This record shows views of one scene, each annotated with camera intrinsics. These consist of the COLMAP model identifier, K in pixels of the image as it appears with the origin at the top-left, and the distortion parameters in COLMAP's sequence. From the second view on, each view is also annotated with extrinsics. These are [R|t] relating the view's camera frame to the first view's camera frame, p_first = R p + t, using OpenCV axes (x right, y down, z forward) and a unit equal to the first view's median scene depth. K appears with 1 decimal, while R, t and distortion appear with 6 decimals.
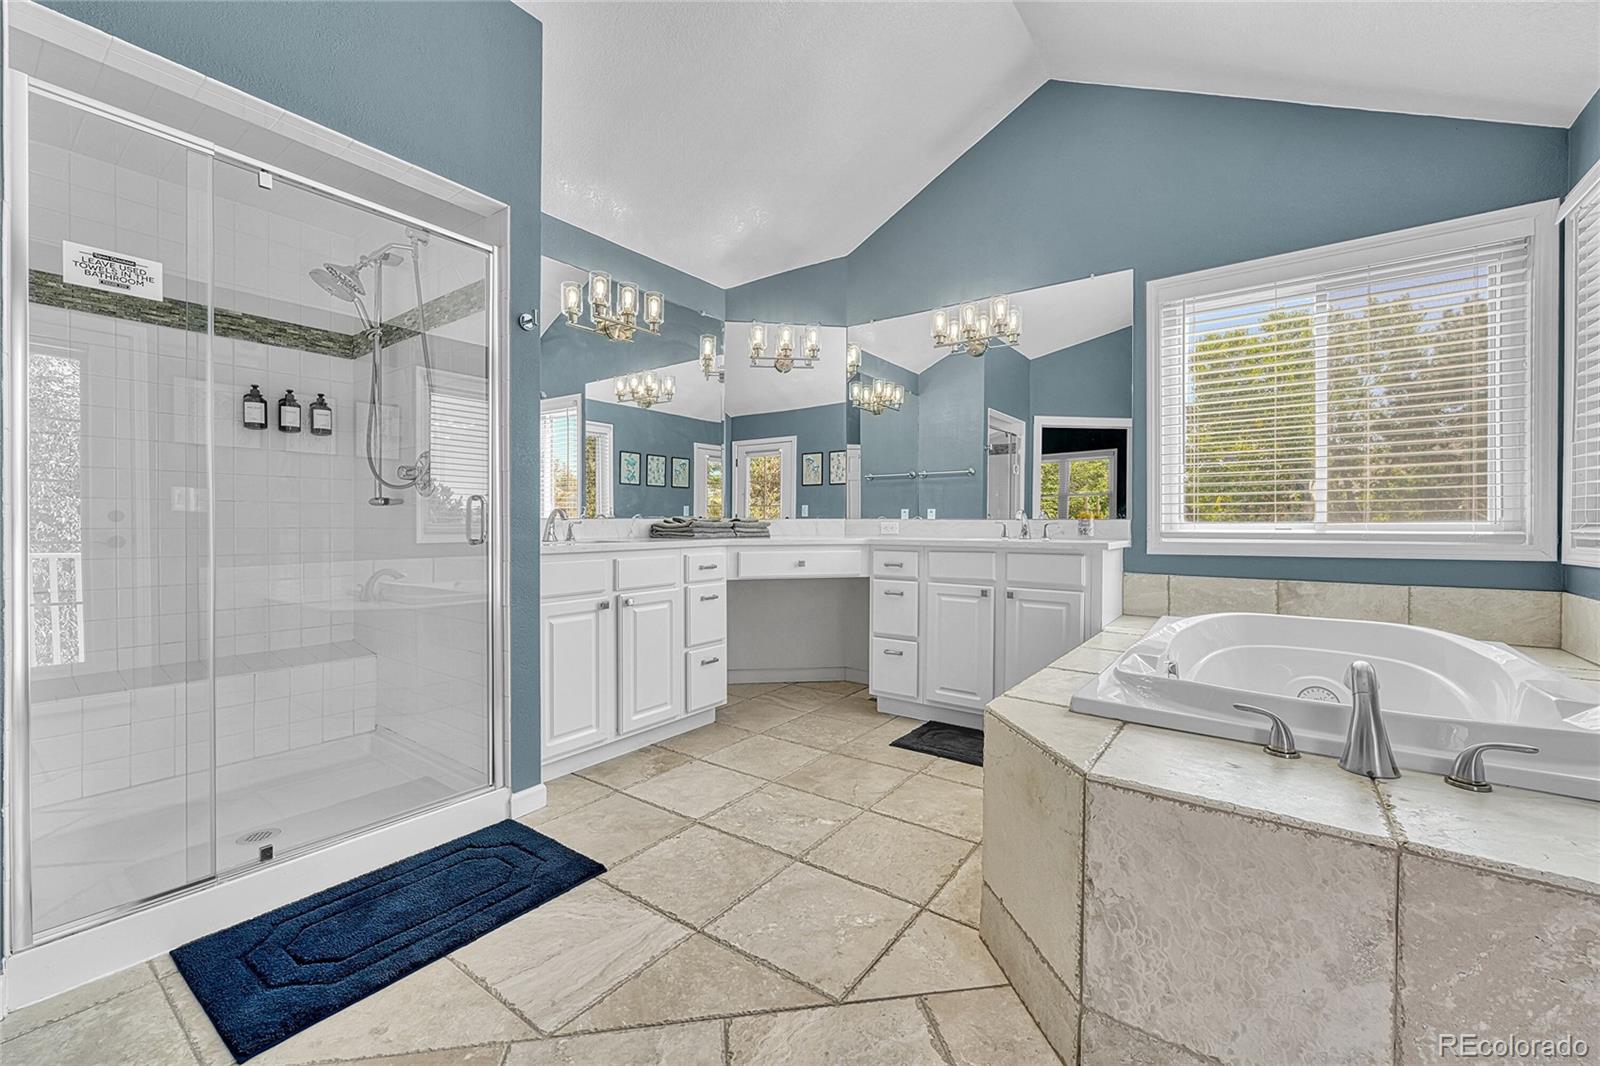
lens RADIAL K [[642.5, 0, 797.4], [0, 642.5, 526.0], [0, 0, 1]] dist [-0.007568, 0.001092]
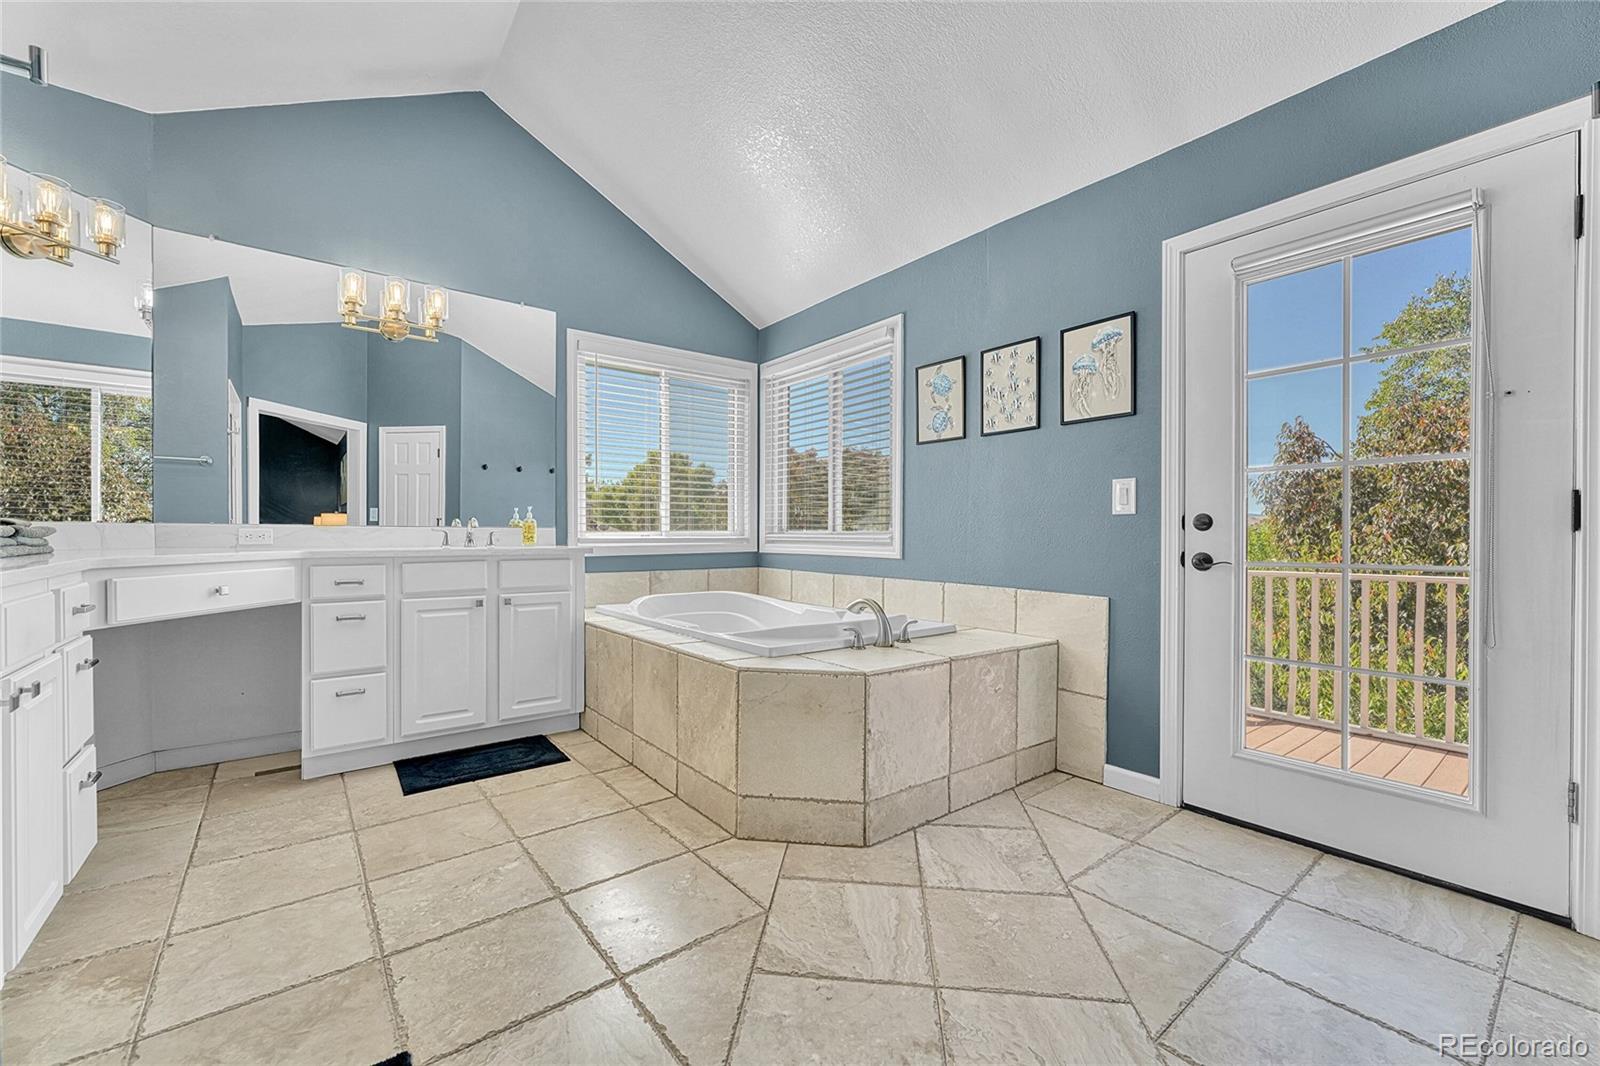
lens RADIAL K [[642.5, 0, 805.1], [0, 642.5, 539.2], [0, 0, 1]] dist [-0.007568, 0.001092]
pose [[0.263875, -0.009674, 0.964508, -0.541044], [0.001071, 0.999952, 0.009736, -0.000584], [-0.964556, -0.001536, 0.263873, 0.286196]]
